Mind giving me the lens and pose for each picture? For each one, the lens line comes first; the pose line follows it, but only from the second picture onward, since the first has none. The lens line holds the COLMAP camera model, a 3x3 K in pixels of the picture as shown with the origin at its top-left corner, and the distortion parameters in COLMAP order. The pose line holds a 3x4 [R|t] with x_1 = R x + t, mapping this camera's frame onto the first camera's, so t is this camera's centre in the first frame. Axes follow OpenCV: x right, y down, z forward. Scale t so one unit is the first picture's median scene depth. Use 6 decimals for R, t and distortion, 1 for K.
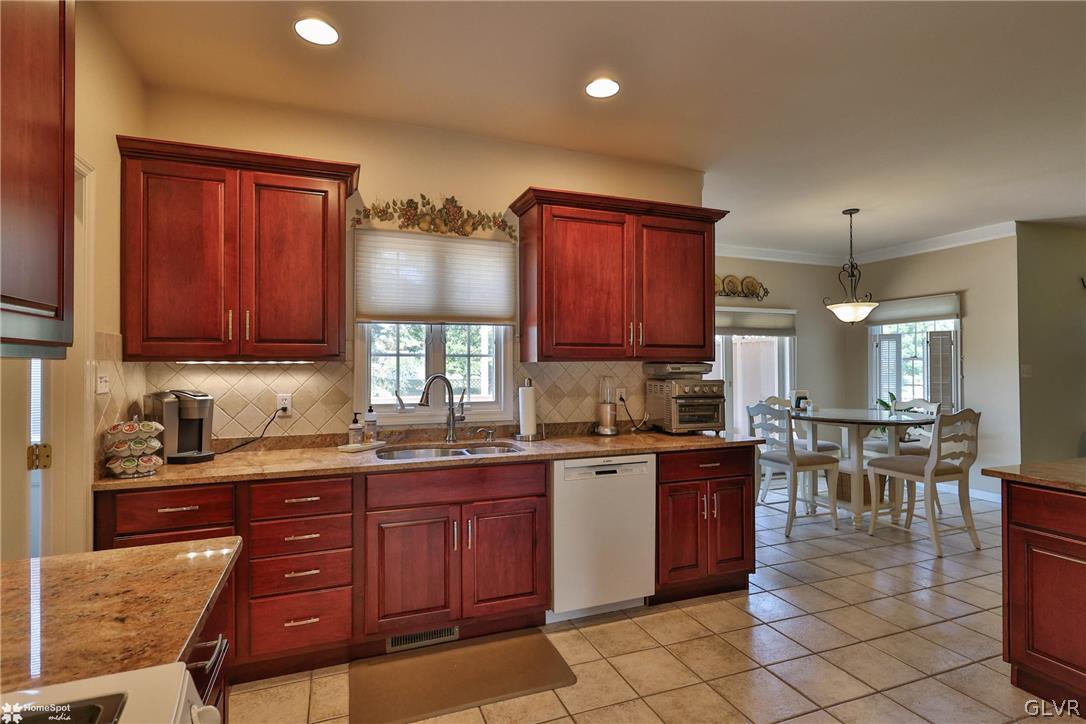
lens RADIAL K [[534.8, 0, 548.2], [0, 534.8, 358.8], [0, 0, 1]] dist [-0.000535, 0.000002]
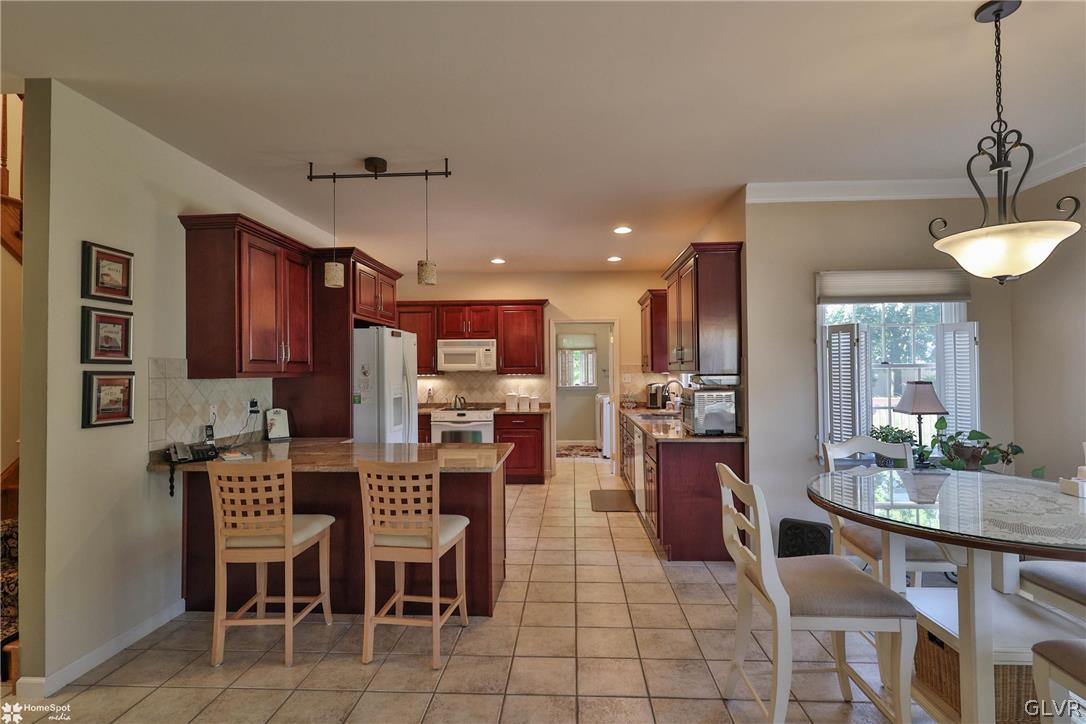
lens RADIAL K [[534.8, 0, 548.2], [0, 534.8, 358.8], [0, 0, 1]] dist [-0.000535, 0.000002]
pose [[-0.400041, -0.015413, -0.916368, 1.721904], [0.021642, 0.999421, -0.026258, -0.005289], [0.916242, -0.030336, -0.399476, 1.333701]]
